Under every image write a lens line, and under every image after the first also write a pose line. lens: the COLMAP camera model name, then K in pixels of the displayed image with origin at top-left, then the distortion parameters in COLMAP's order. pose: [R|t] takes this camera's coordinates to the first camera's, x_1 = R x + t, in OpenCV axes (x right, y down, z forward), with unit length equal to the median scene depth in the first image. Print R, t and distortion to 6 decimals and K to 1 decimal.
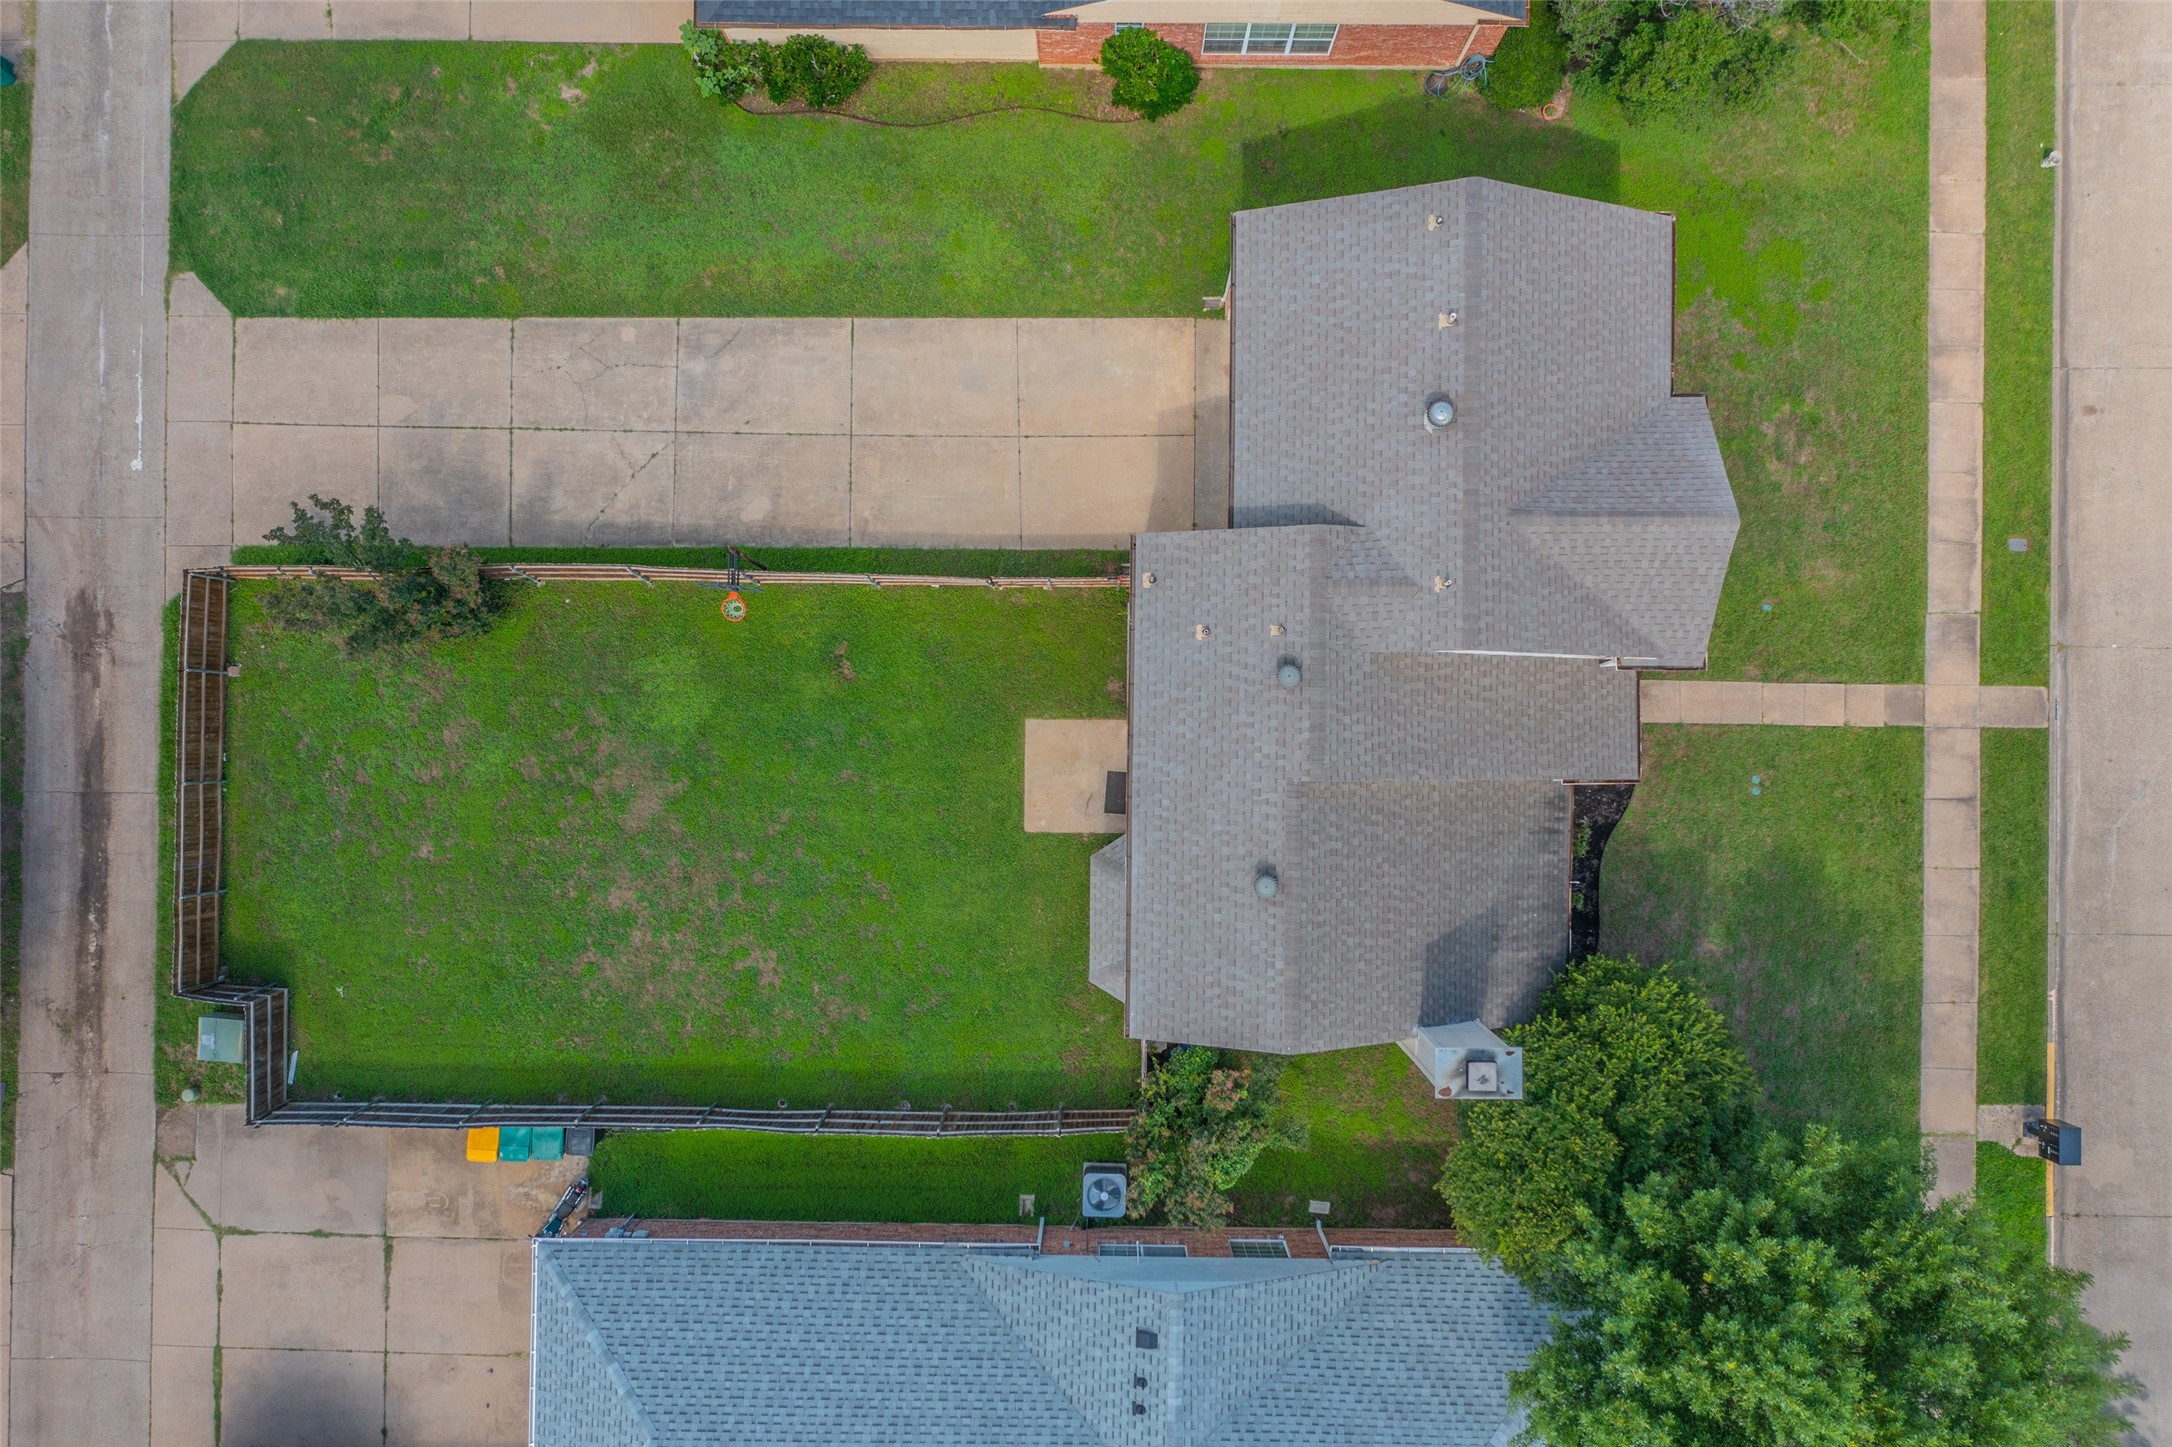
lens RADIAL K [[1709.8, 0, 1086.0], [0, 1709.8, 723.5], [0, 0, 1]] dist [-0.009777, 0.003916]
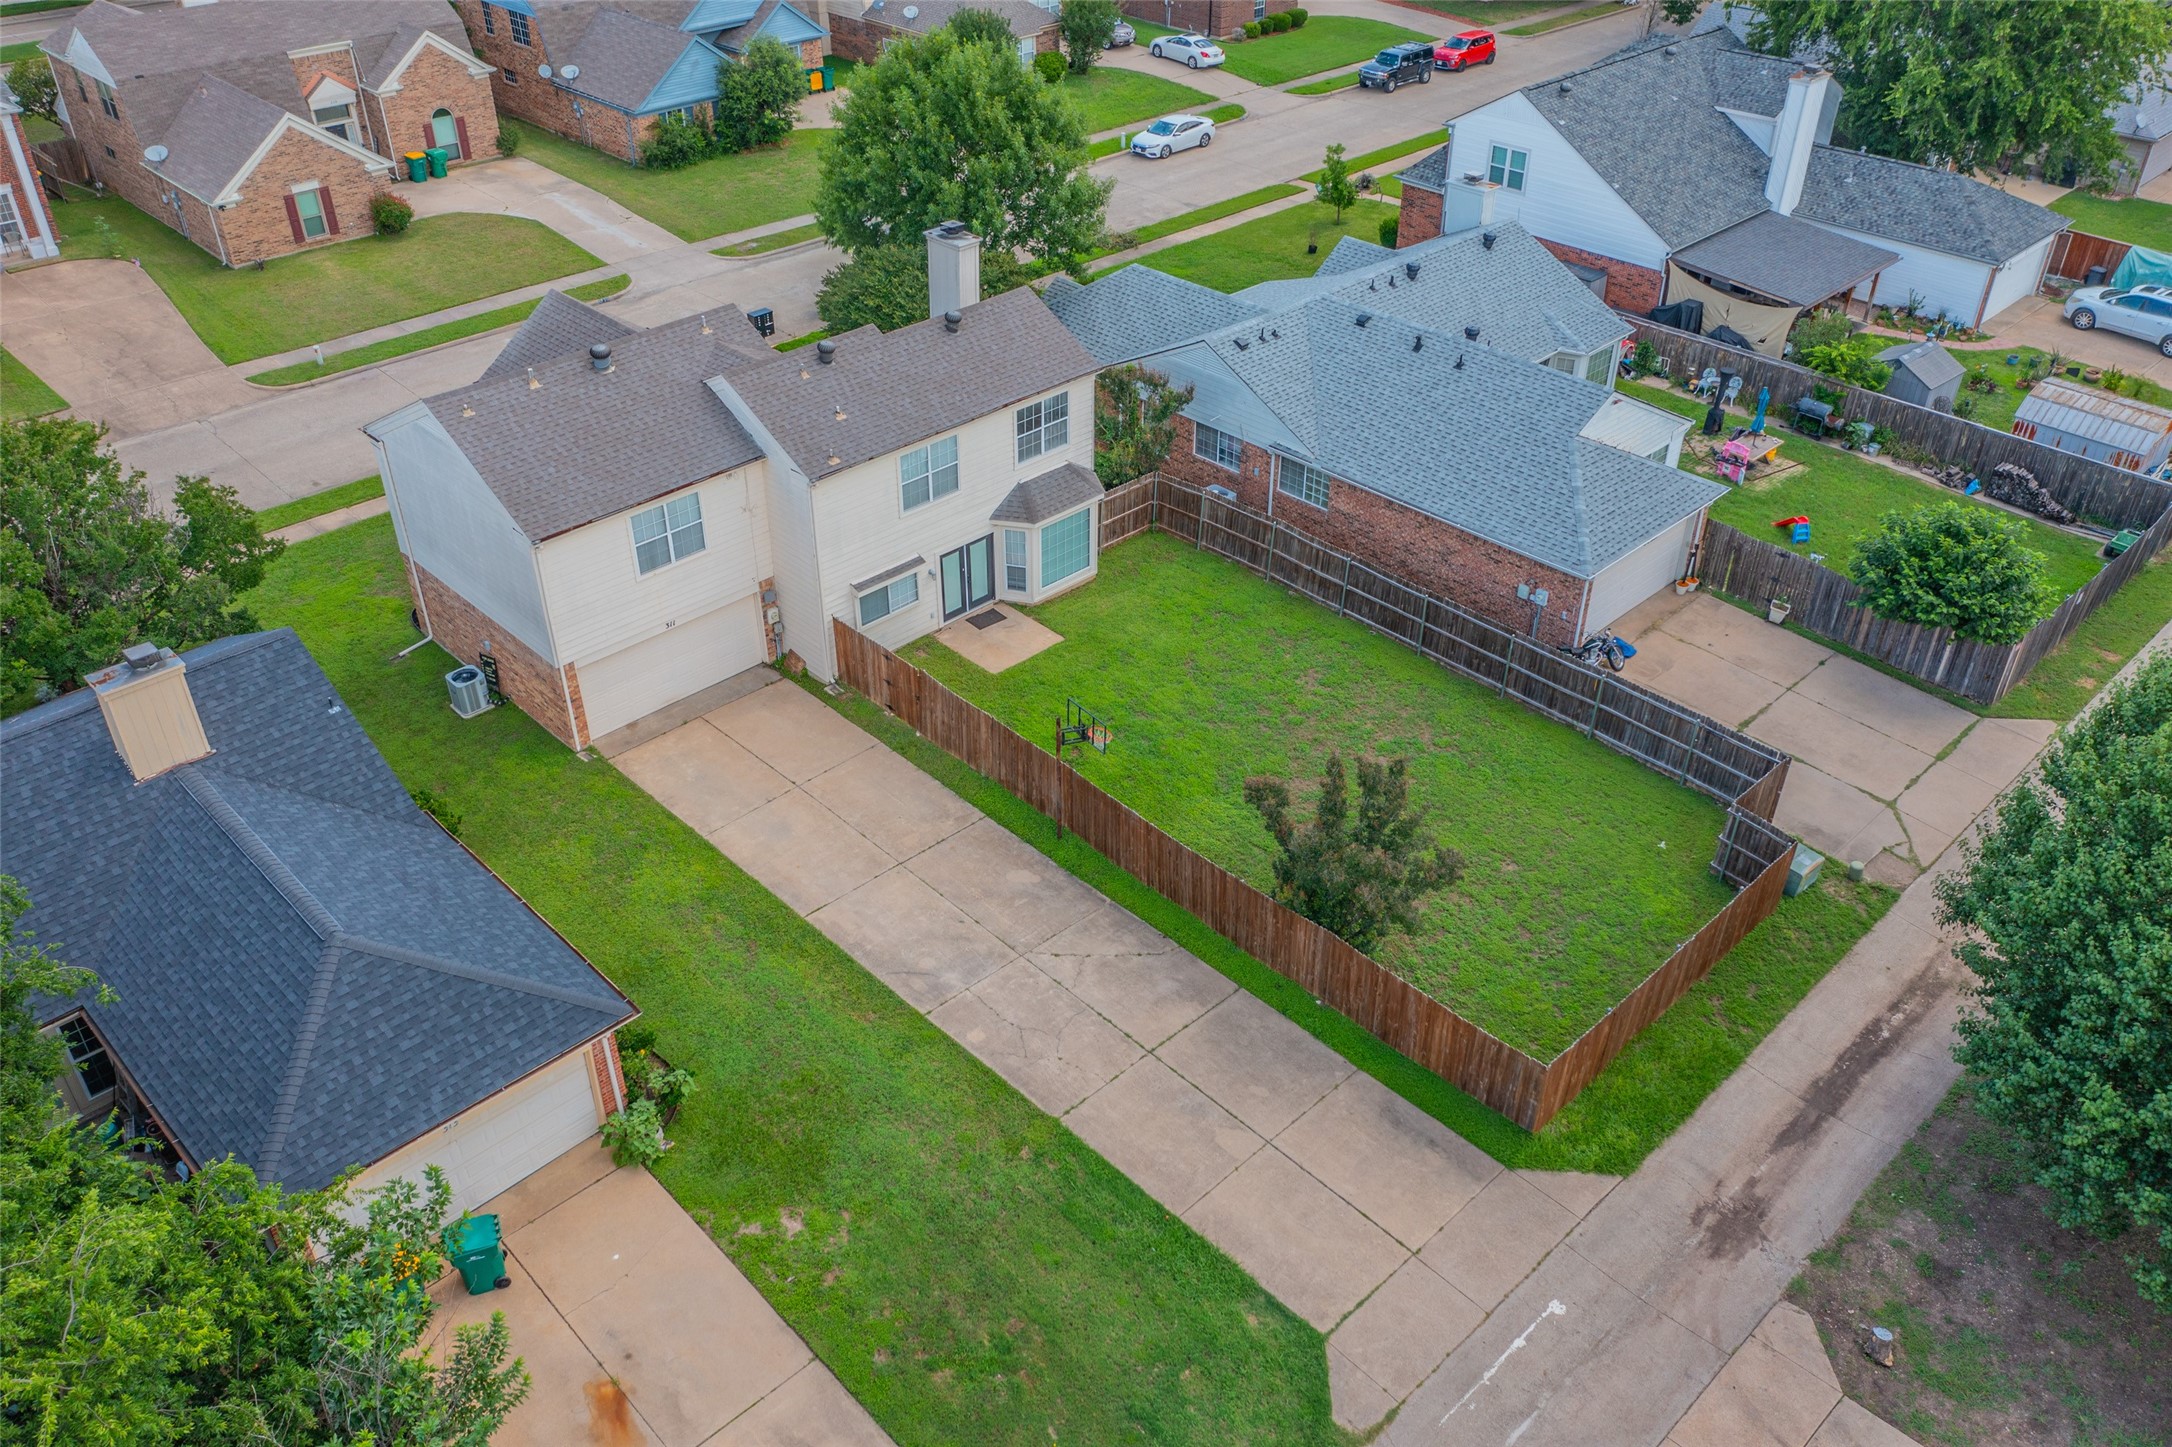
lens RADIAL K [[1709.8, 0, 1086.0], [0, 1709.8, 723.5], [0, 0, 1]] dist [-0.009777, 0.003916]
pose [[-0.705913, -0.397778, 0.586054, -0.750533], [0.708292, -0.392823, 0.586526, -0.633258], [-0.003092, 0.829133, 0.559042, 0.384119]]
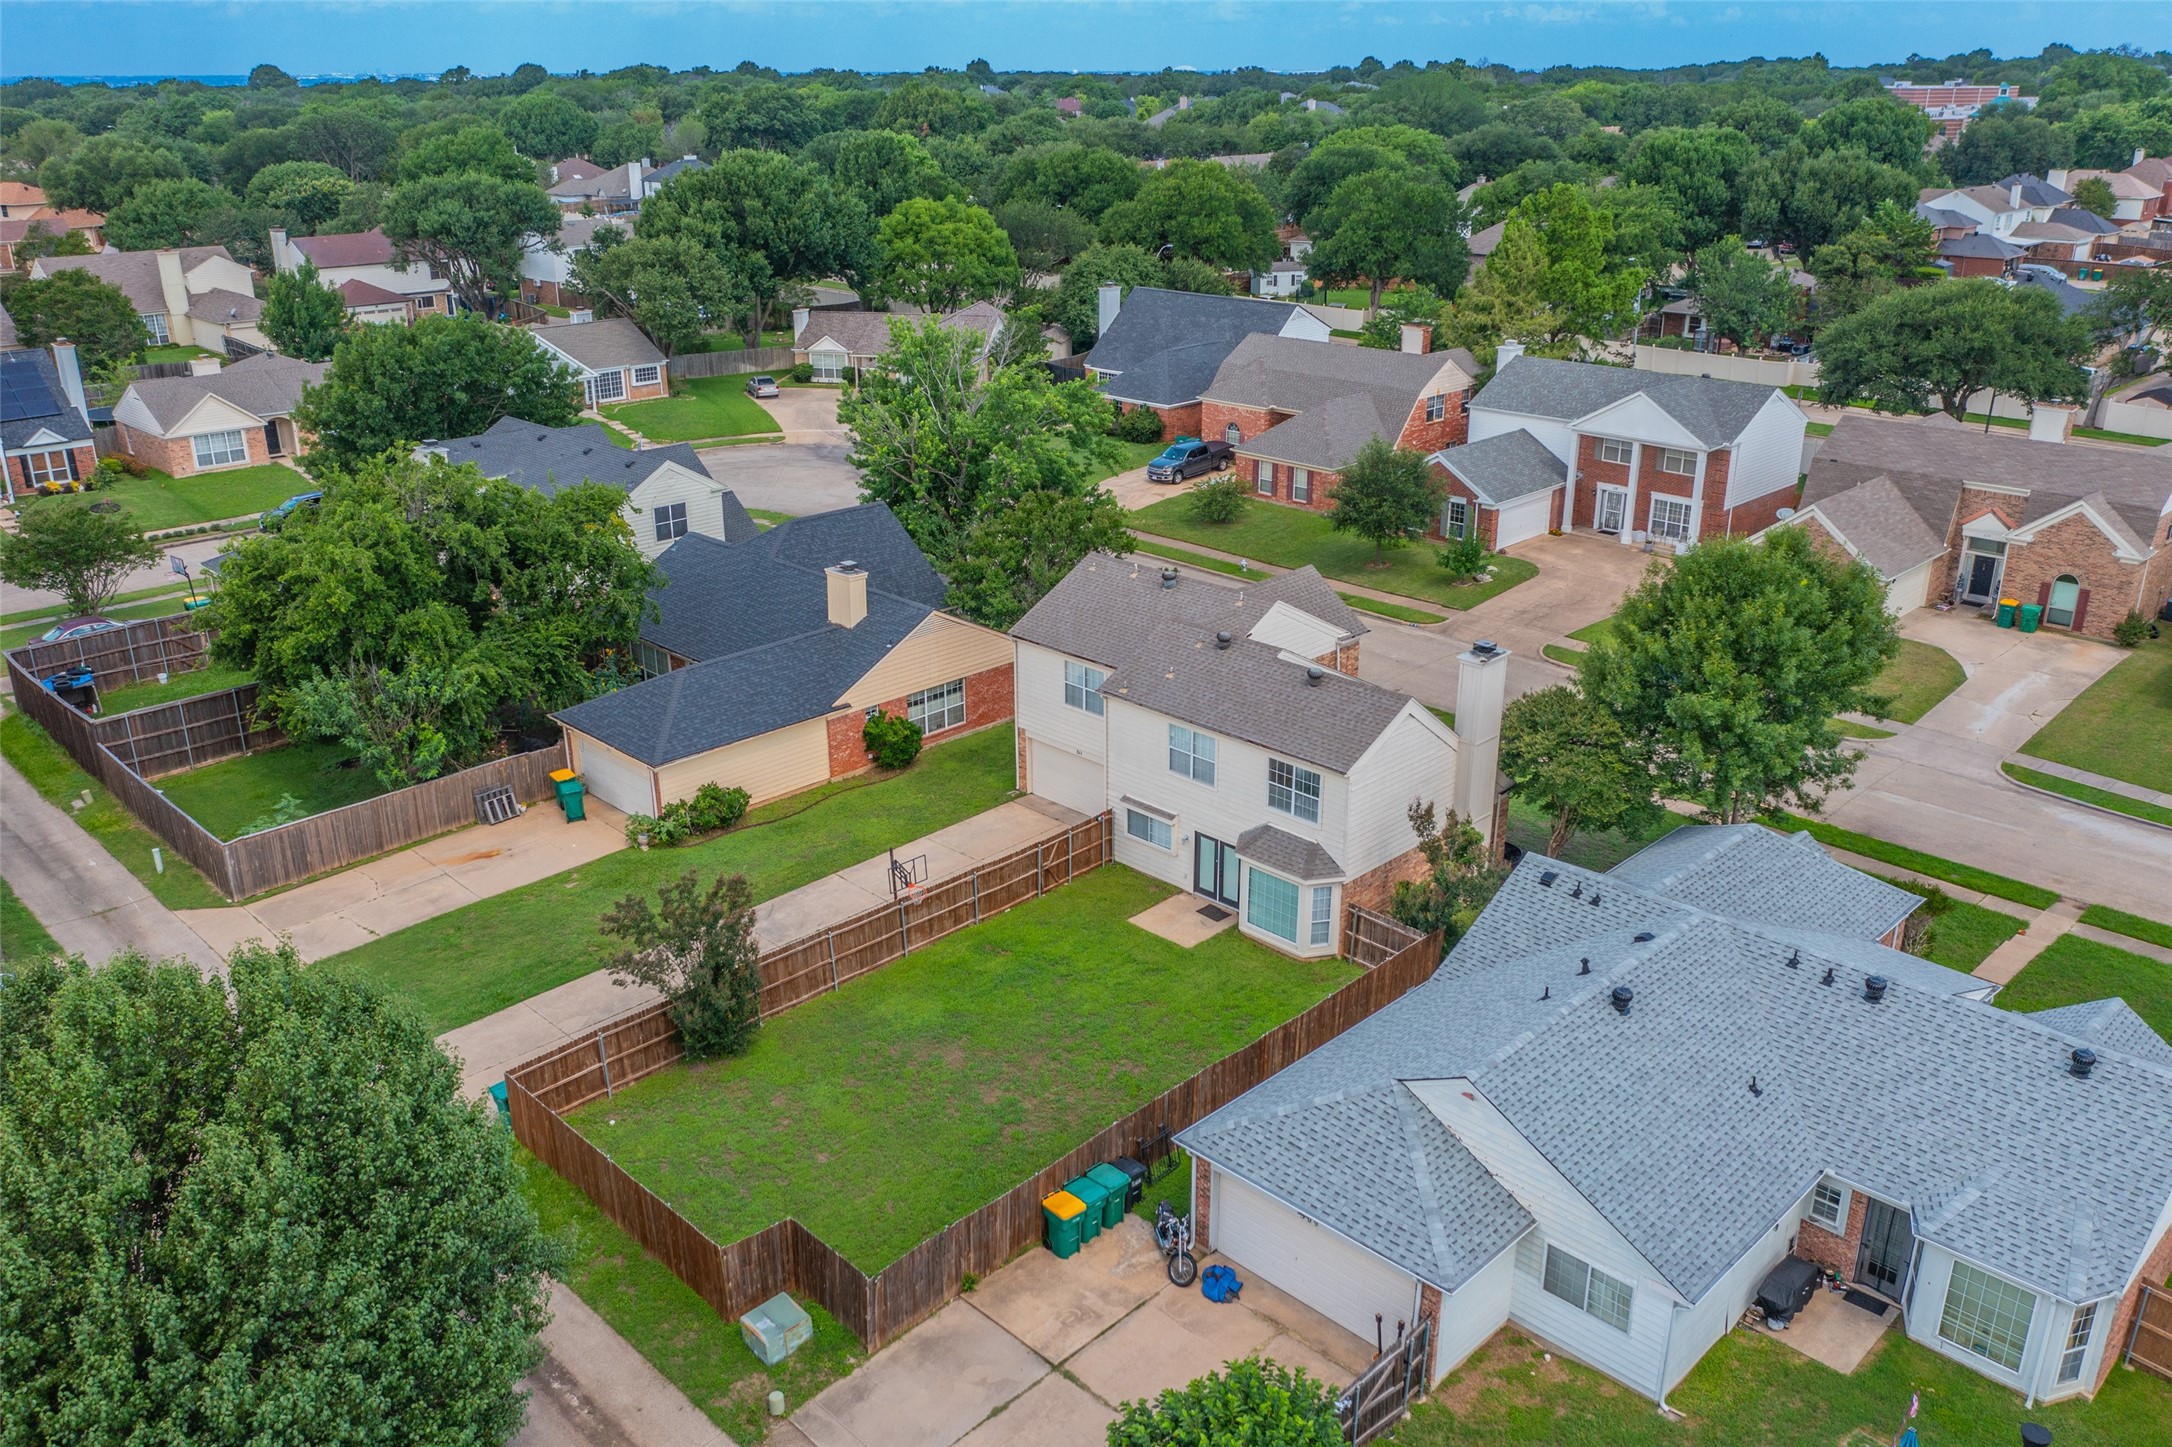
lens RADIAL K [[1709.8, 0, 1086.0], [0, 1709.8, 723.5], [0, 0, 1]] dist [-0.009777, 0.003916]
pose [[0.700891, -0.250849, 0.667702, -0.900075], [0.713225, 0.256799, -0.652200, 0.797459], [-0.007861, 0.933343, 0.358900, 0.371962]]
